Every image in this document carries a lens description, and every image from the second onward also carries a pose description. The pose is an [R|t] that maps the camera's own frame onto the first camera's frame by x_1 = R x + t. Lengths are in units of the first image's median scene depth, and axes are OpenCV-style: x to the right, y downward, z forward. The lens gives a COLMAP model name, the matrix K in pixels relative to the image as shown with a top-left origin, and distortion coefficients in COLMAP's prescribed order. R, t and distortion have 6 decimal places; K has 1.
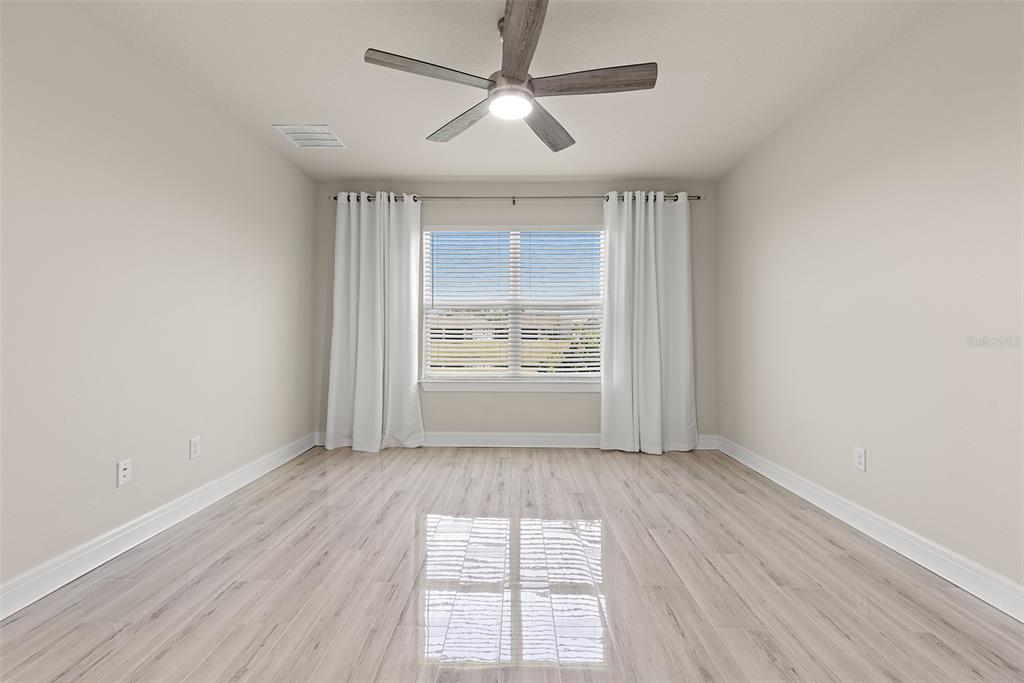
lens RADIAL K [[458.6, 0, 510.3], [0, 458.6, 331.1], [0, 0, 1]] dist [0.012022, -0.003092]
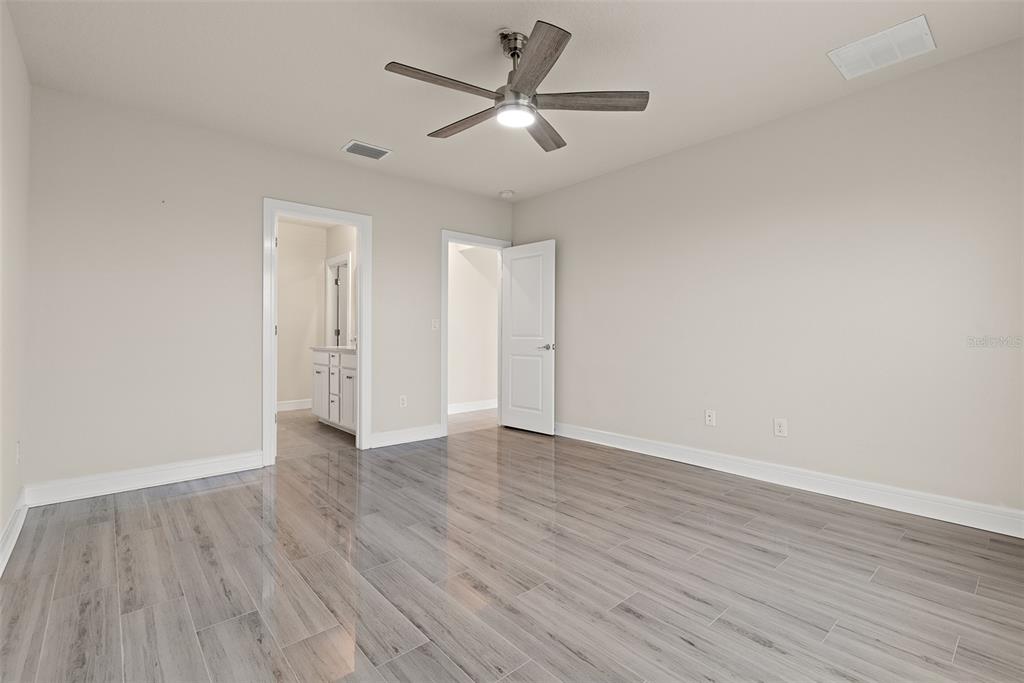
lens RADIAL K [[458.6, 0, 518.3], [0, 458.6, 336.2], [0, 0, 1]] dist [0.012022, -0.003092]
pose [[-0.727799, 0.001546, -0.685788, 0.427567], [0.004448, 0.999987, -0.002466, 0.018690], [0.685776, -0.004845, -0.727797, 1.032783]]
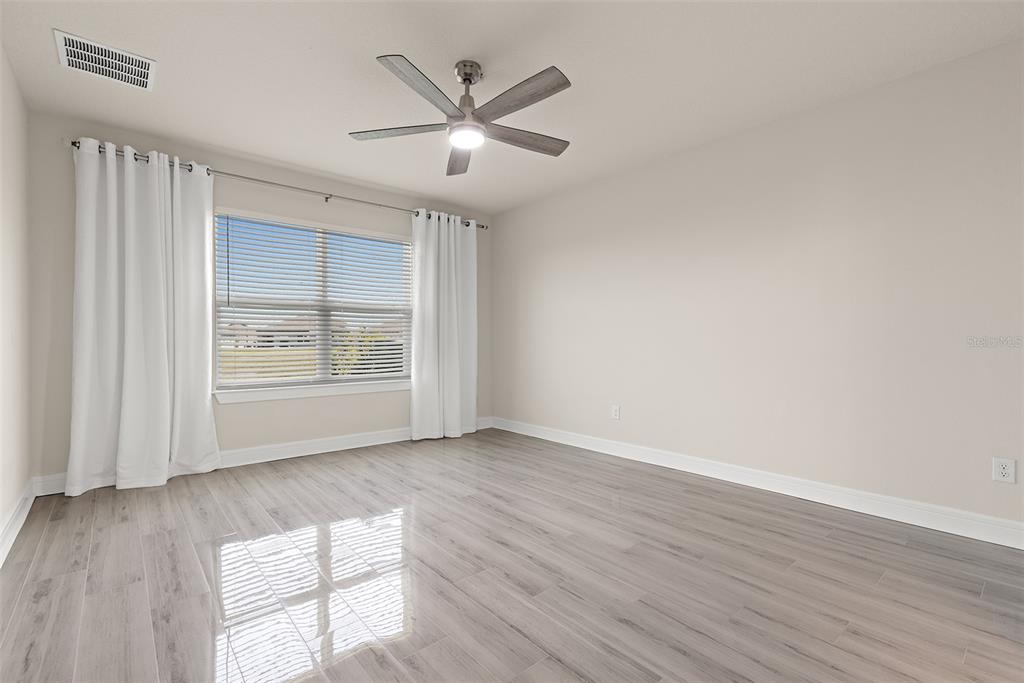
lens RADIAL K [[458.6, 0, 501.6], [0, 458.6, 350.1], [0, 0, 1]] dist [0.012022, -0.003092]
pose [[0.760569, -0.014604, 0.649093, -0.402022], [-0.003013, 0.999657, 0.026021, 0.010559], [-0.649250, -0.021747, 0.760264, 0.024245]]
